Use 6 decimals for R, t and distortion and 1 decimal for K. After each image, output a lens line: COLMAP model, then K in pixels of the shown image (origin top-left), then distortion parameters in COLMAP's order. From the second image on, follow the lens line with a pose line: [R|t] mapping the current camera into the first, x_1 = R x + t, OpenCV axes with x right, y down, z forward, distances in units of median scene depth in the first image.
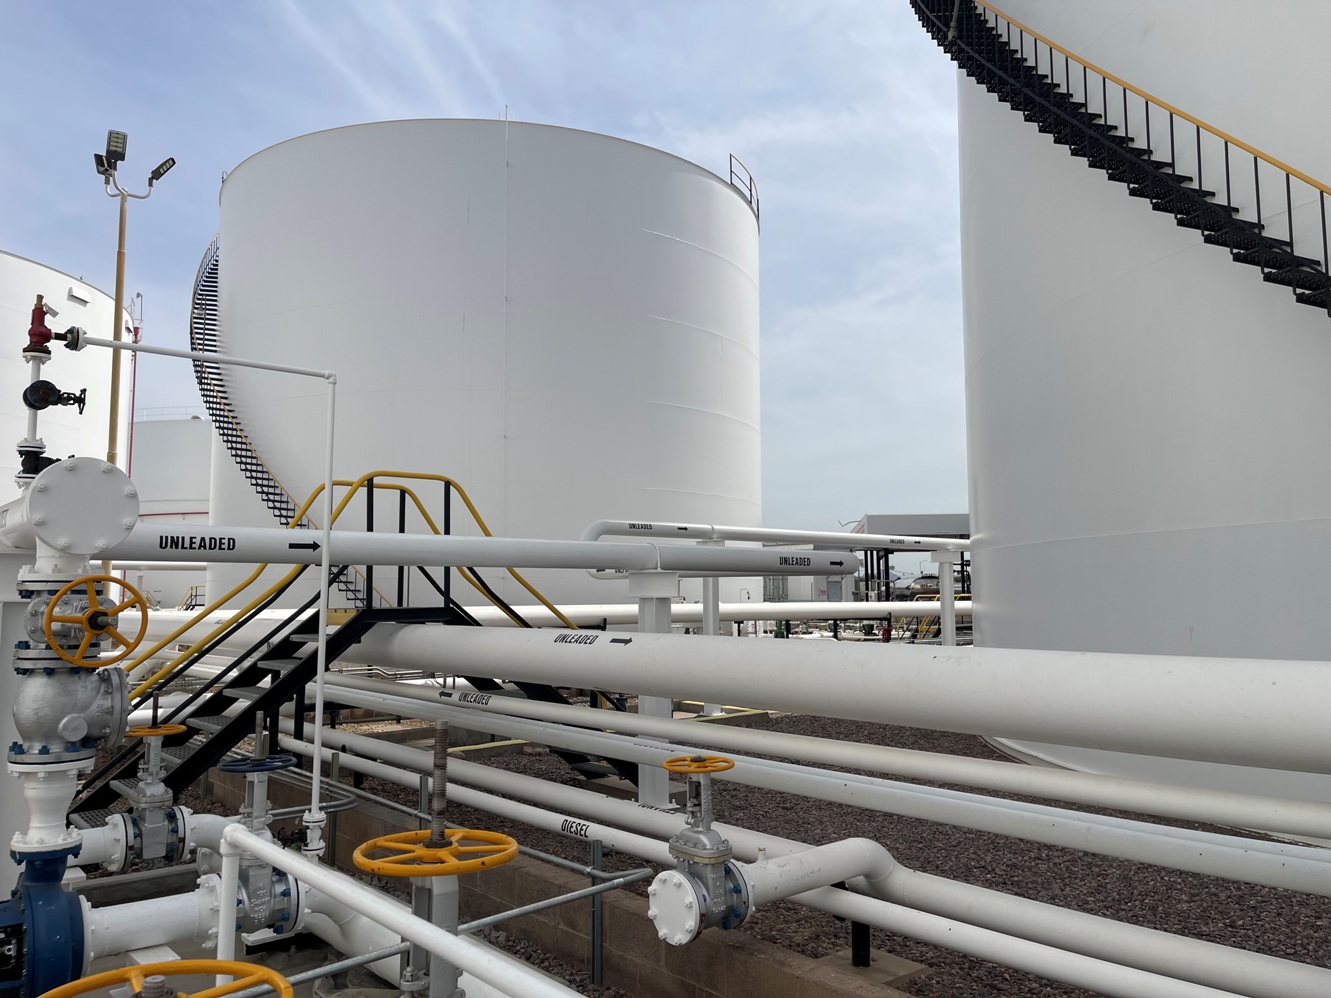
lens RADIAL K [[1006.1, 0, 660.1], [0, 1006.1, 492.5], [0, 0, 1]] dist [0.079843, -0.107398]
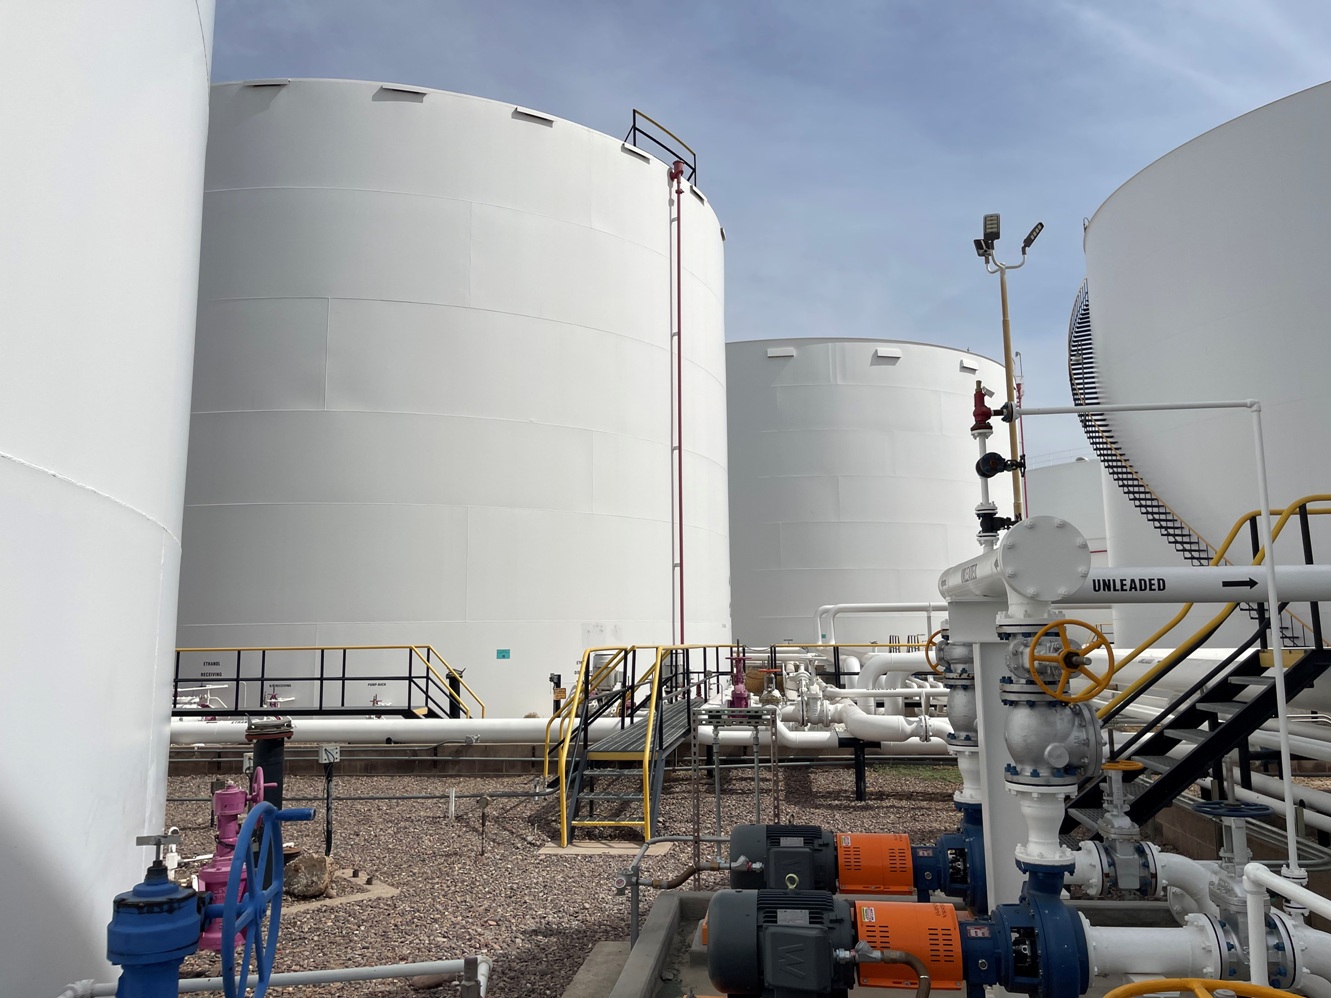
lens RADIAL K [[1006.8, 0, 670.5], [0, 1006.8, 488.4], [0, 0, 1]] dist [0.067923, -0.088360]
pose [[0.681519, -0.111907, -0.723193, -0.012497], [0.082248, 0.993690, -0.076255, -0.007151], [0.727164, -0.007512, 0.686423, -0.046445]]
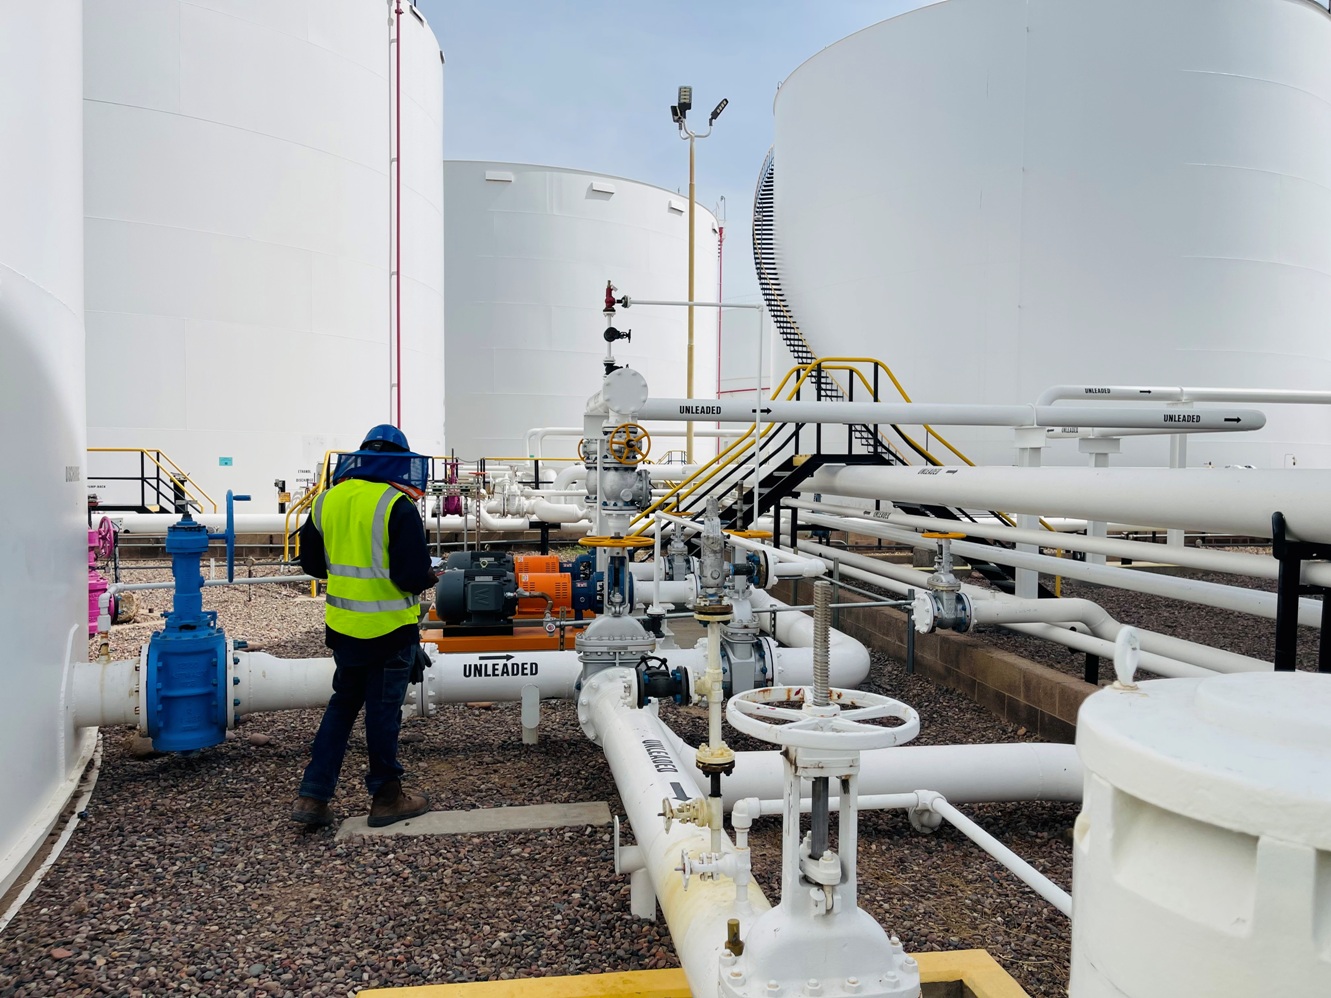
lens RADIAL K [[998.1, 0, 665.5], [0, 998.1, 499.0], [0, 0, 1]] dist [0.038398, -0.003162]
pose [[0.856642, 0.029593, -0.515061, 0.342252], [0.040858, 0.991326, 0.124912, -0.011876], [0.514290, -0.128049, 0.848003, -0.438041]]
